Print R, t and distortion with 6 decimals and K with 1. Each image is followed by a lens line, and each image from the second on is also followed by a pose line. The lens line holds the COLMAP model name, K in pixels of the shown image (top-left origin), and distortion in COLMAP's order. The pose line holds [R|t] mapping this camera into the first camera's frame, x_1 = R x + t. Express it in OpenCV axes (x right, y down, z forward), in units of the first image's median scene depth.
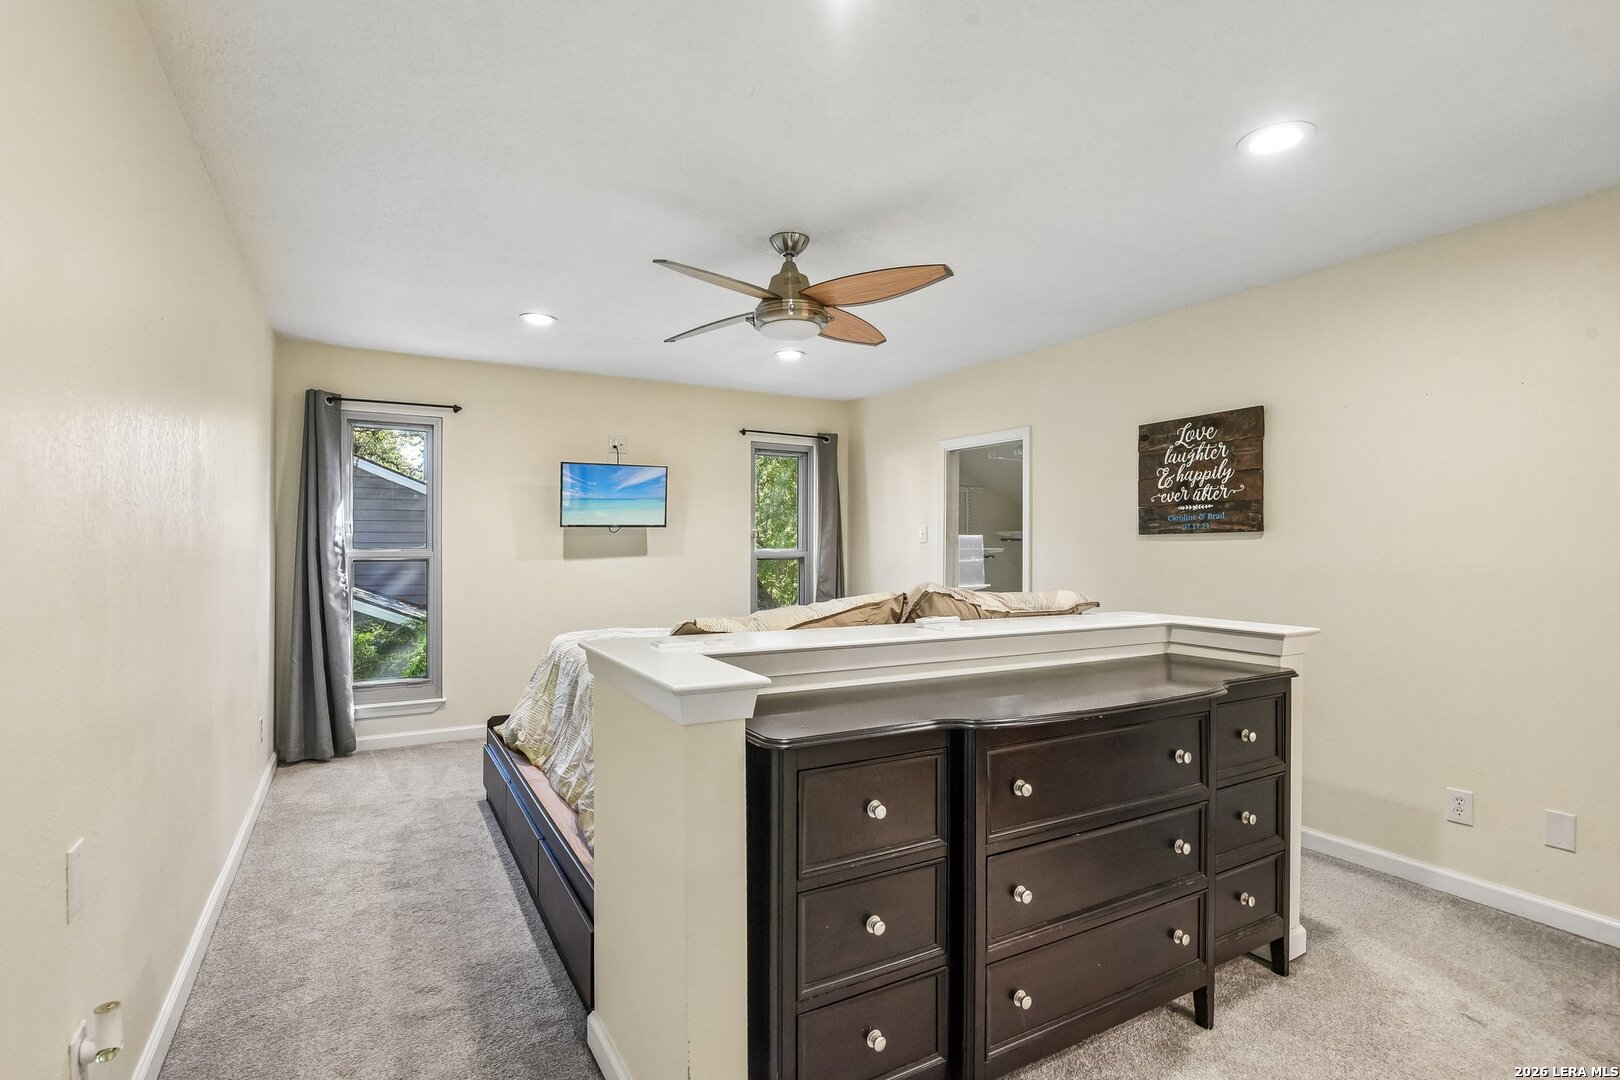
lens RADIAL K [[748.5, 0, 805.1], [0, 748.5, 538.7], [0, 0, 1]] dist [-0.005372, -0.012266]
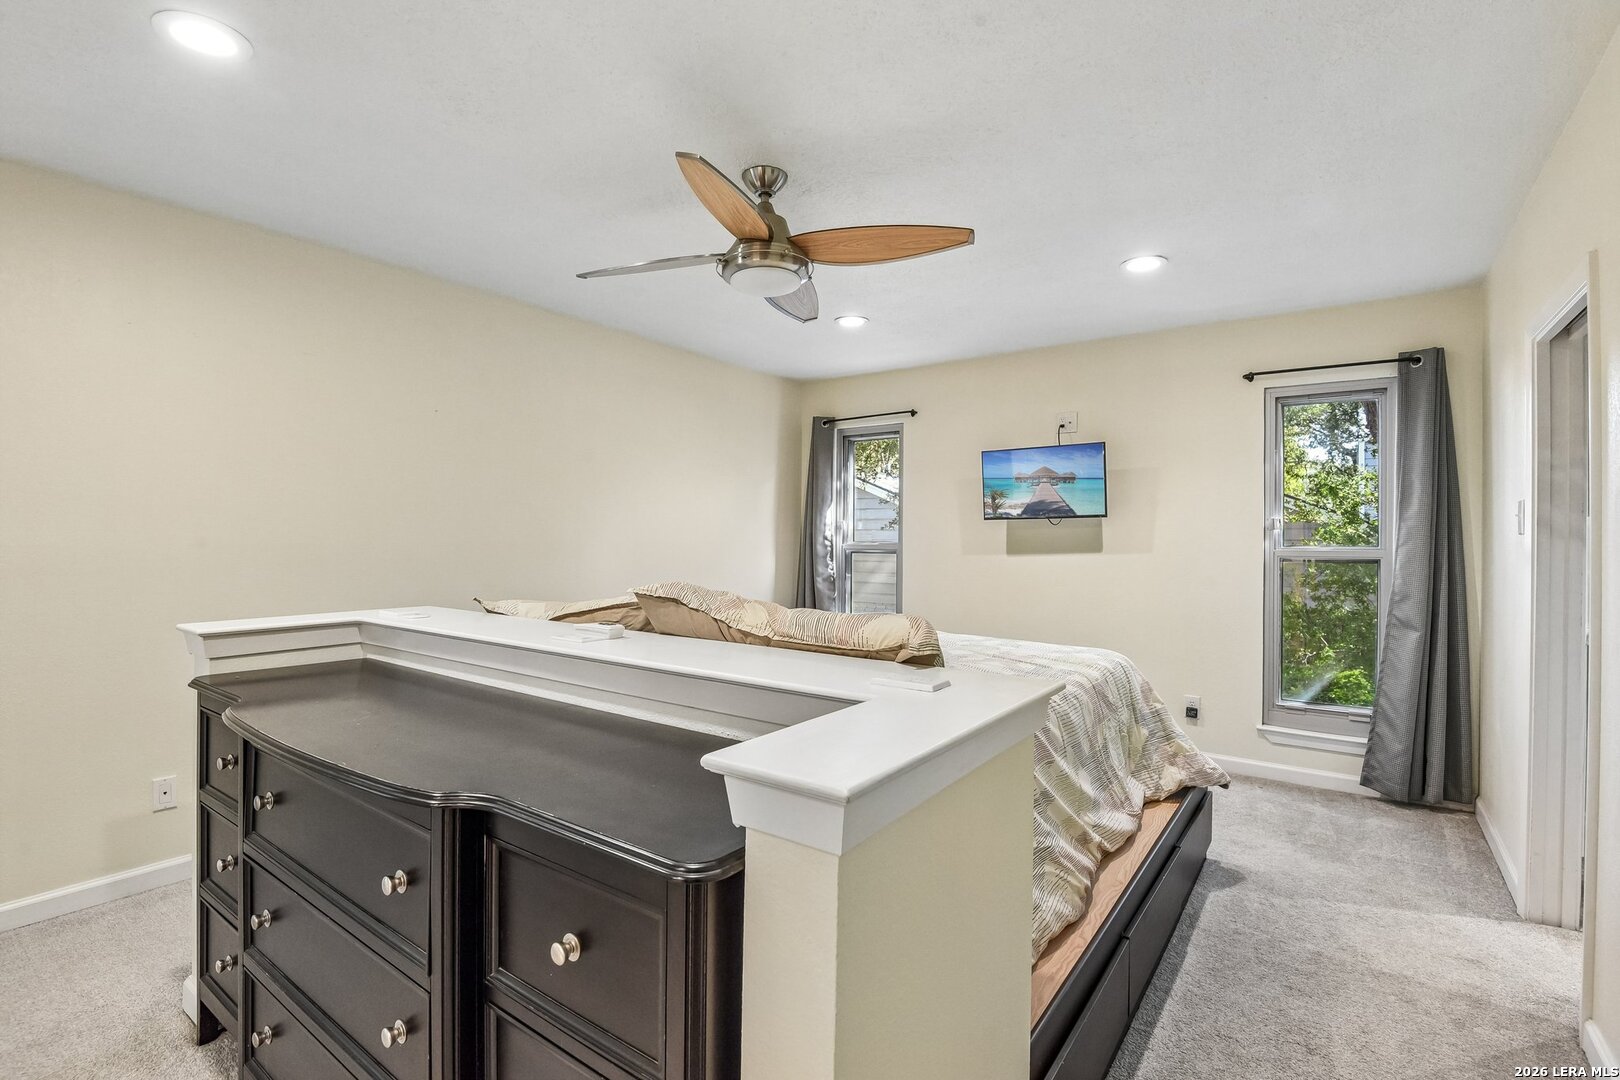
lens RADIAL K [[758.1, 0, 810.6], [0, 758.1, 519.6], [0, 0, 1]] dist [0.000093, -0.010304]
pose [[0.423373, -0.024075, -0.905635, 0.500690], [0.003318, 0.999681, -0.025024, 0.008165], [0.905949, 0.007590, 0.423318, 0.438754]]
